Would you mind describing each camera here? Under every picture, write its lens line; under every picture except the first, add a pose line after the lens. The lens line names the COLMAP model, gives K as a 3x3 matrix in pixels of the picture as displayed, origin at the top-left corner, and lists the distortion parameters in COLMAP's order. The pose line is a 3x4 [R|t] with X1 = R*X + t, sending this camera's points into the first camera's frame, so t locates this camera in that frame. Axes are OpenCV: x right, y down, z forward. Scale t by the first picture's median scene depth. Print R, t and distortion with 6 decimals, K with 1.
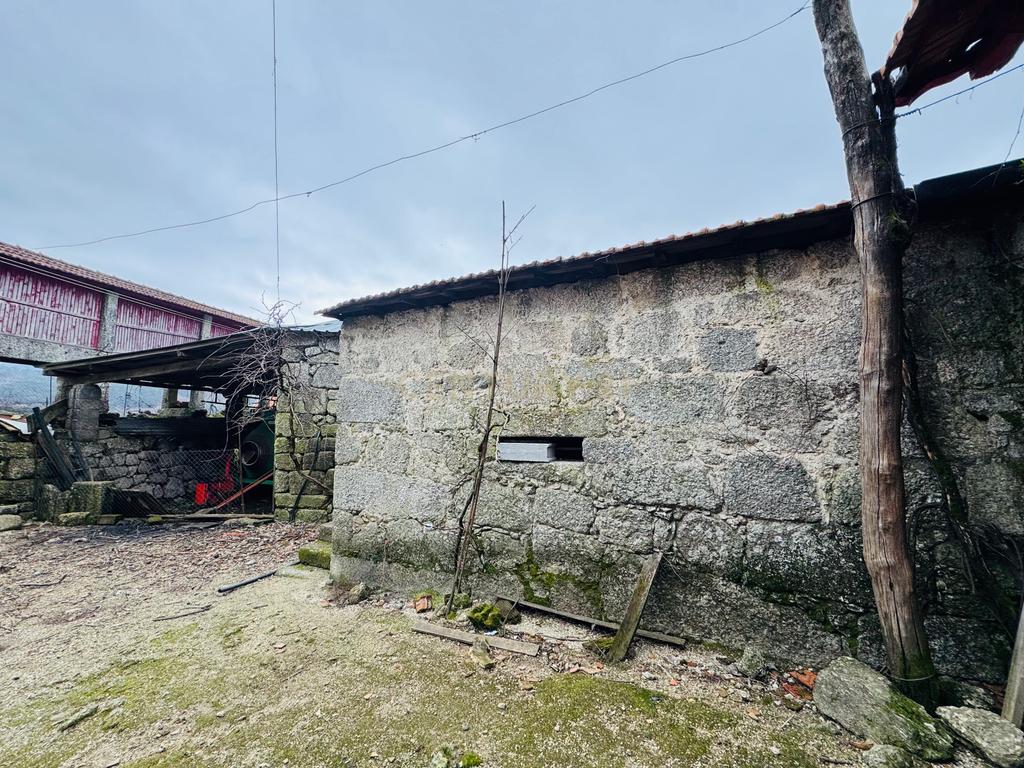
lens RADIAL K [[407.1, 0, 512.2], [0, 407.1, 386.8], [0, 0, 1]] dist [-0.001471, 0.000174]
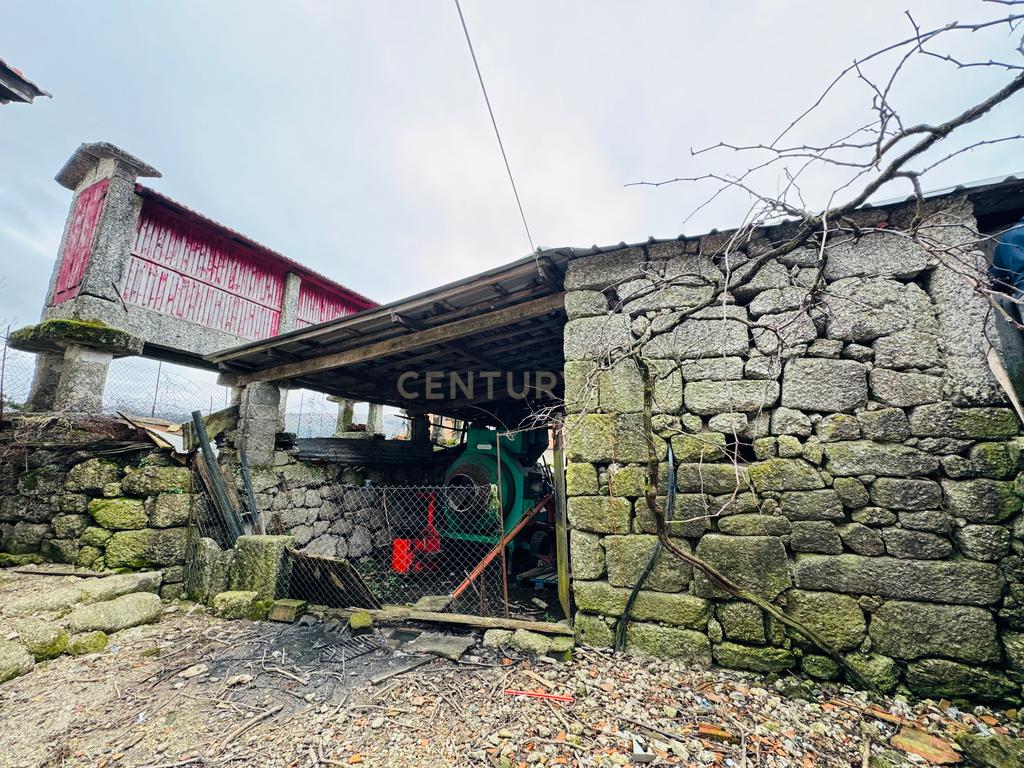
lens RADIAL K [[407.1, 0, 512.2], [0, 407.1, 386.8], [0, 0, 1]] dist [-0.001471, 0.000174]
pose [[0.967682, -0.040287, -0.248935, -0.497027], [0.015677, 0.994857, -0.100064, 0.077199], [0.251686, 0.092928, 0.963337, 0.471222]]
